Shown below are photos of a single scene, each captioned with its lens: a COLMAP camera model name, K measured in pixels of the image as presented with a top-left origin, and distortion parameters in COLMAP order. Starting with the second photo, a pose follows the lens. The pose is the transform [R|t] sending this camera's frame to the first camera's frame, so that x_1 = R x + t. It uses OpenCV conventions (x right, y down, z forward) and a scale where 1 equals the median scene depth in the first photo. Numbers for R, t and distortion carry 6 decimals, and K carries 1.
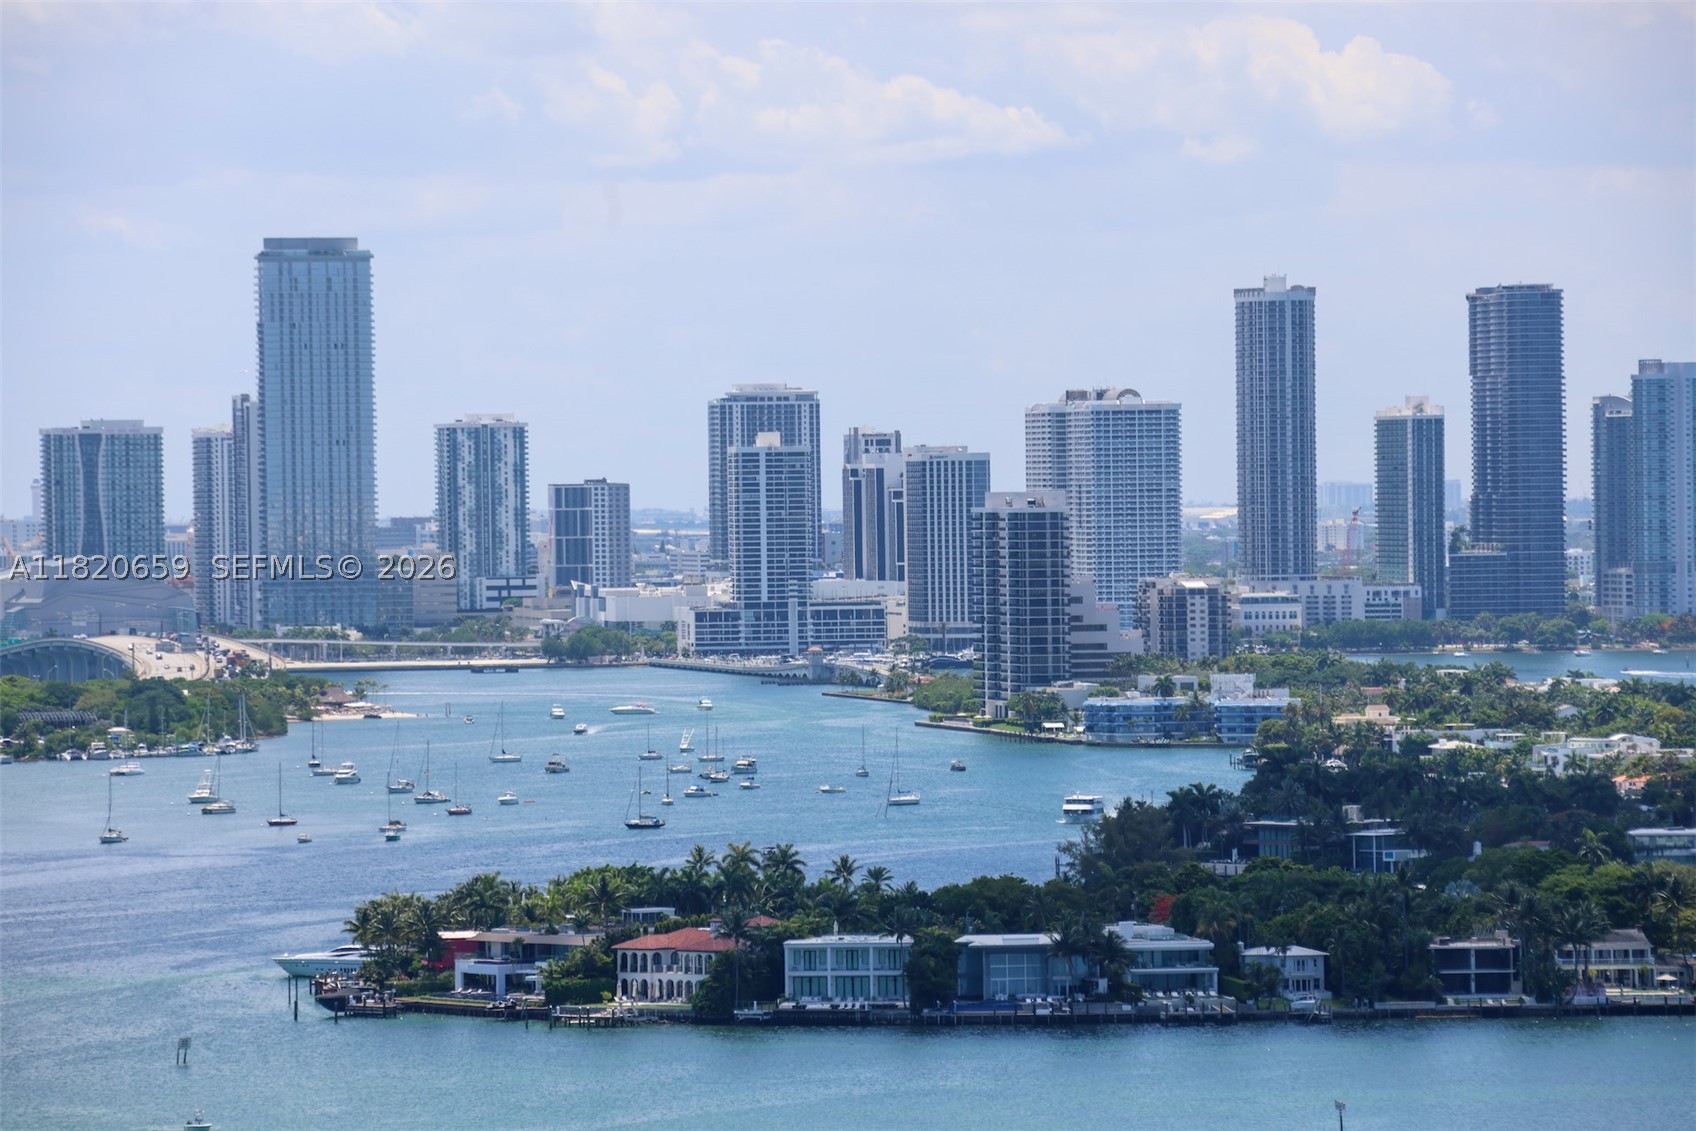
lens RADIAL K [[6526.7, 0, 853.2], [0, 6526.7, 570.8], [0, 0, 1]] dist [0.755624, 0.000000]
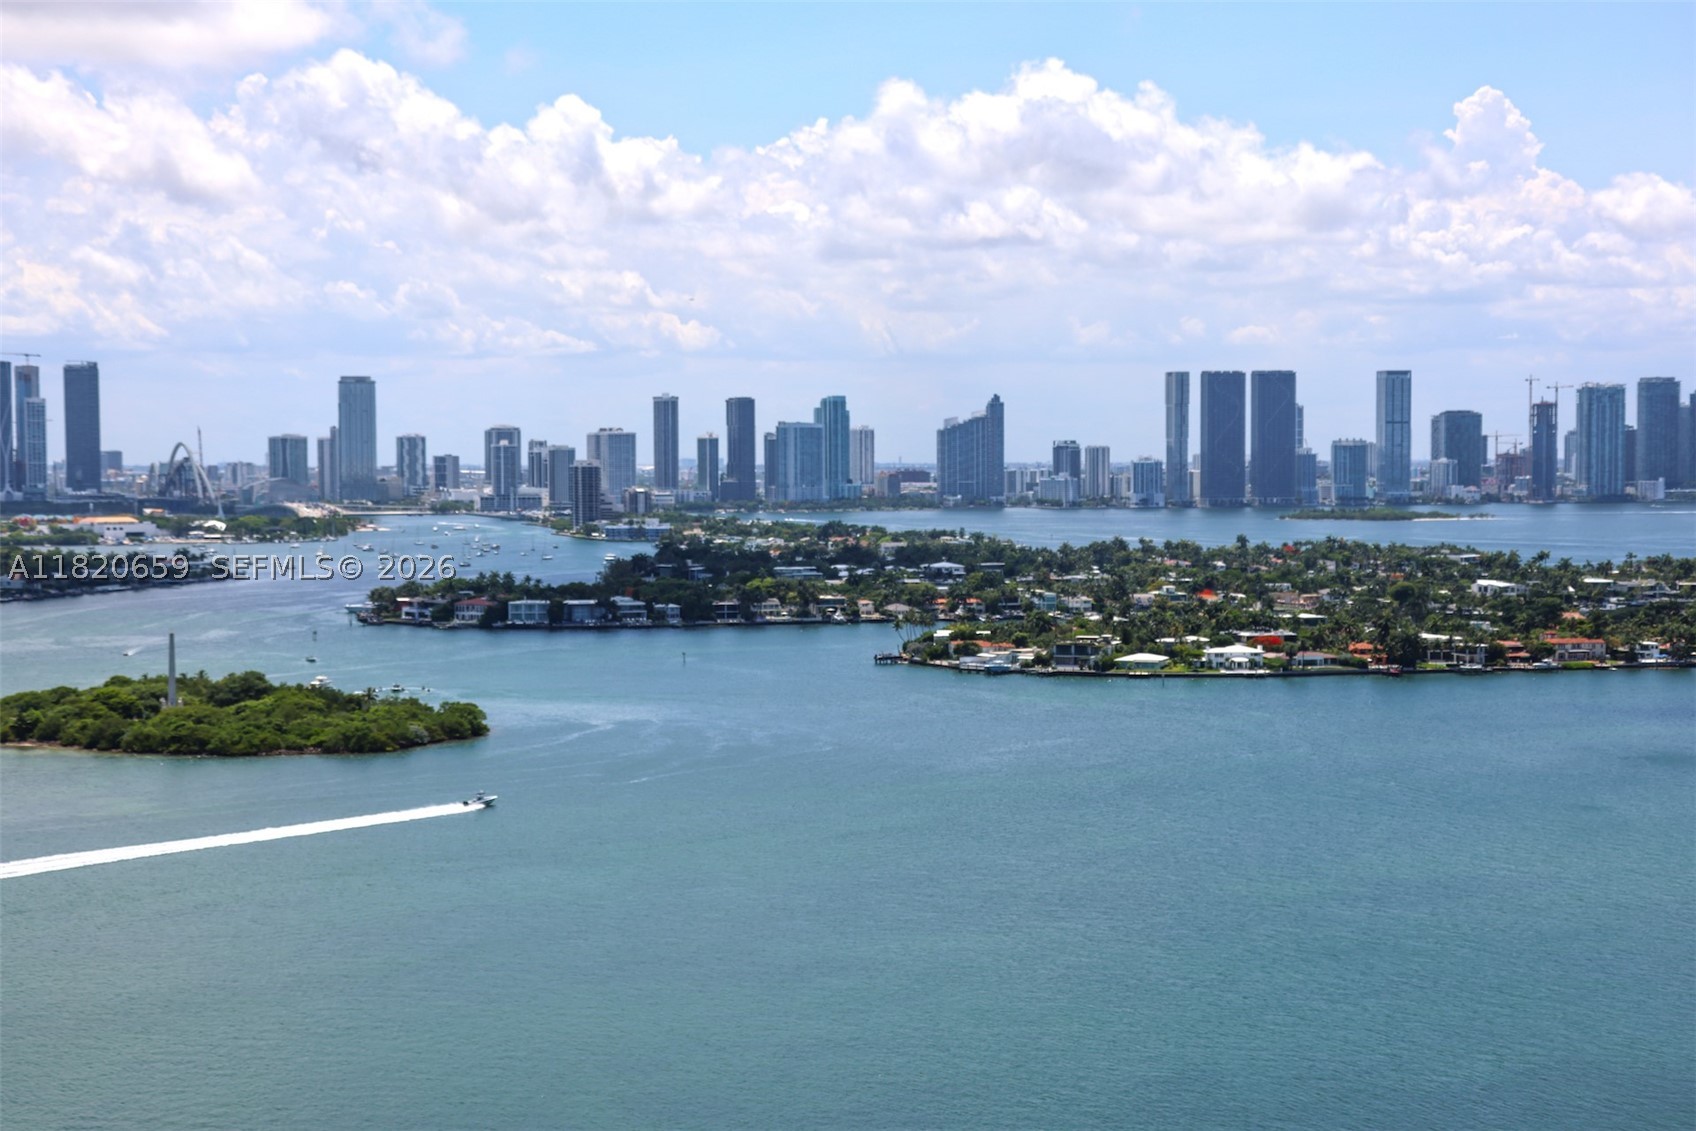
lens RADIAL K [[3169.5, 0, 855.2], [0, 3169.5, 563.6], [0, 0, 1]] dist [0.470265, 0.000000]
pose [[0.990096, 0.005182, 0.140297, -0.060545], [-0.009416, 0.999519, 0.029533, -0.008722], [-0.140077, -0.030562, 0.989669, -0.538181]]
